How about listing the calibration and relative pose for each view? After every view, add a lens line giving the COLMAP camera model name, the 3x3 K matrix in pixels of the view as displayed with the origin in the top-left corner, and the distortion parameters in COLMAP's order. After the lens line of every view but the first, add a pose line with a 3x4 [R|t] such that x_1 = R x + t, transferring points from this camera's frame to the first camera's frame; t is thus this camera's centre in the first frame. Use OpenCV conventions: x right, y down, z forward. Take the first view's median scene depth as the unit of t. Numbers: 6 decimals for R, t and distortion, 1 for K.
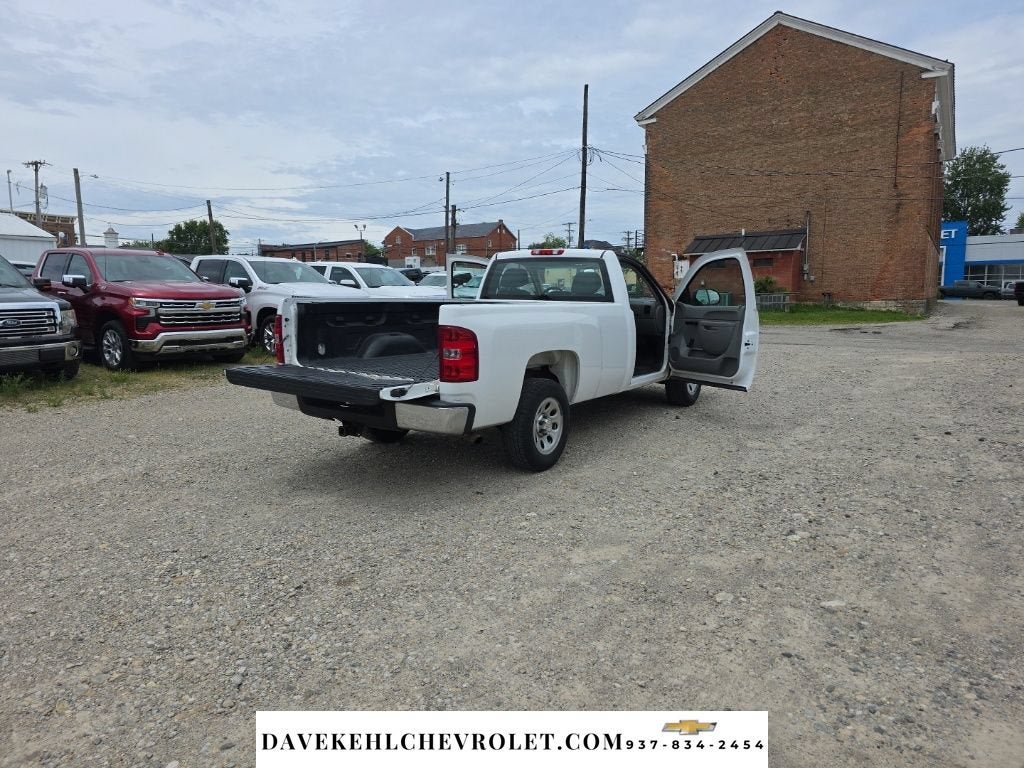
lens RADIAL K [[684.3, 0, 517.2], [0, 684.3, 389.6], [0, 0, 1]] dist [0.054084, -0.047344]
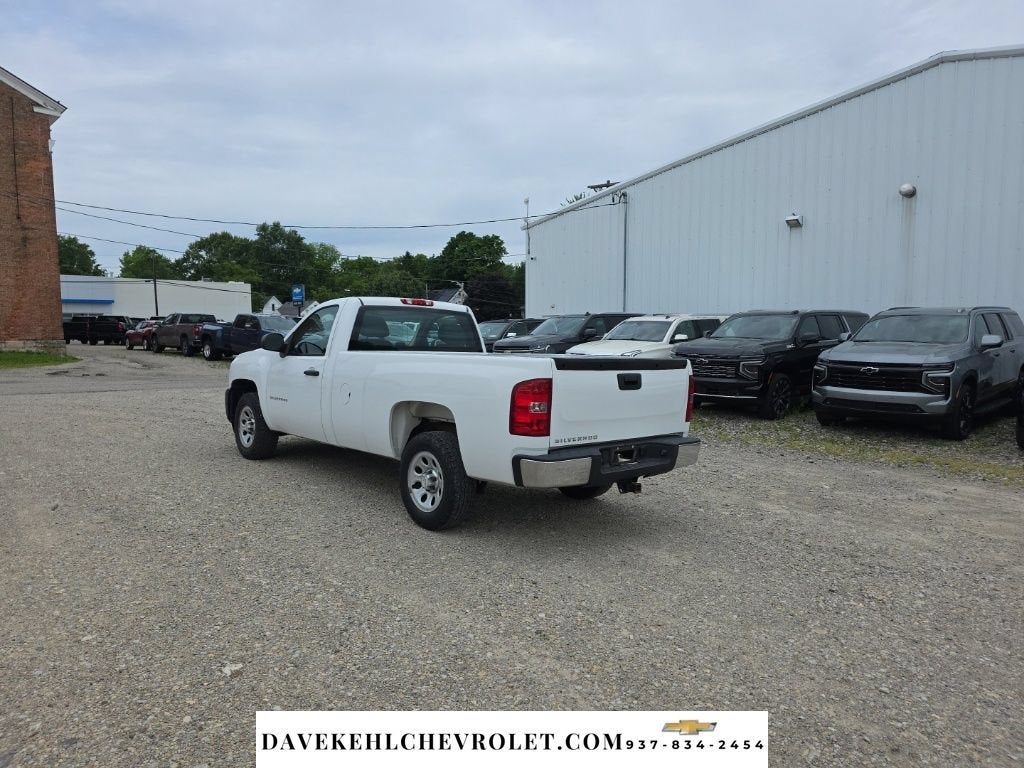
lens RADIAL K [[684.3, 0, 517.2], [0, 684.3, 391.4], [0, 0, 1]] dist [0.054084, -0.047344]
pose [[0.233718, -0.076657, 0.969278, -0.474601], [0.124046, 0.991092, 0.048471, -0.056498], [-0.964359, 0.108907, 0.241145, 0.346515]]
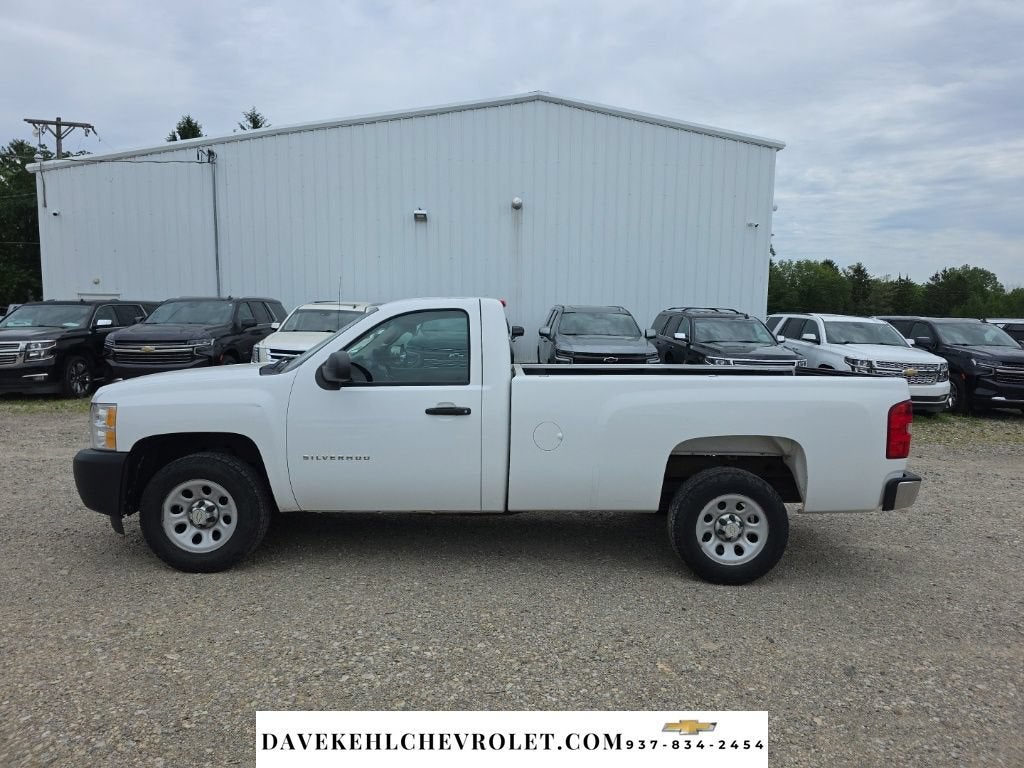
lens RADIAL K [[687.1, 0, 525.4], [0, 687.1, 386.0], [0, 0, 1]] dist [0.024853, -0.011411]
pose [[-0.577661, -0.084951, 0.811844, -0.311852], [0.096147, 0.980565, 0.171019, -0.128049], [-0.810595, 0.176847, -0.558266, 0.759282]]
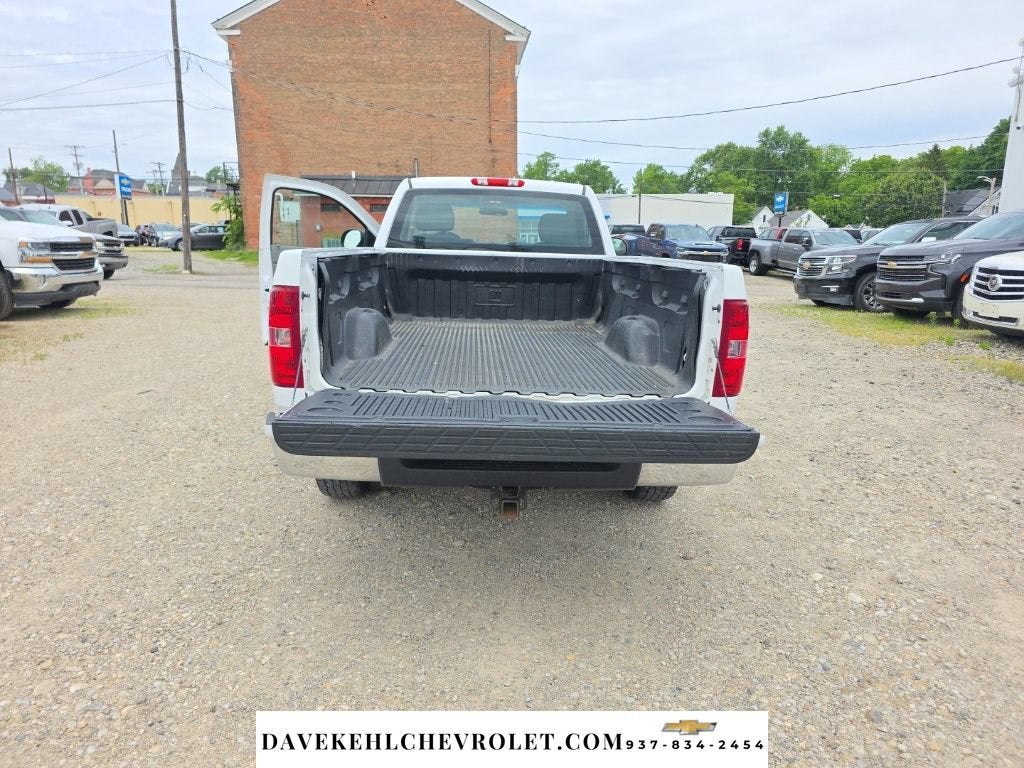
lens RADIAL K [[684.3, 0, 512.9], [0, 684.3, 394.8], [0, 0, 1]] dist [0.054084, -0.047344]
pose [[0.804107, -0.116699, 0.582918, -0.207585], [0.067648, 0.992136, 0.105306, -0.030465], [-0.590623, -0.045244, 0.805678, 0.220375]]
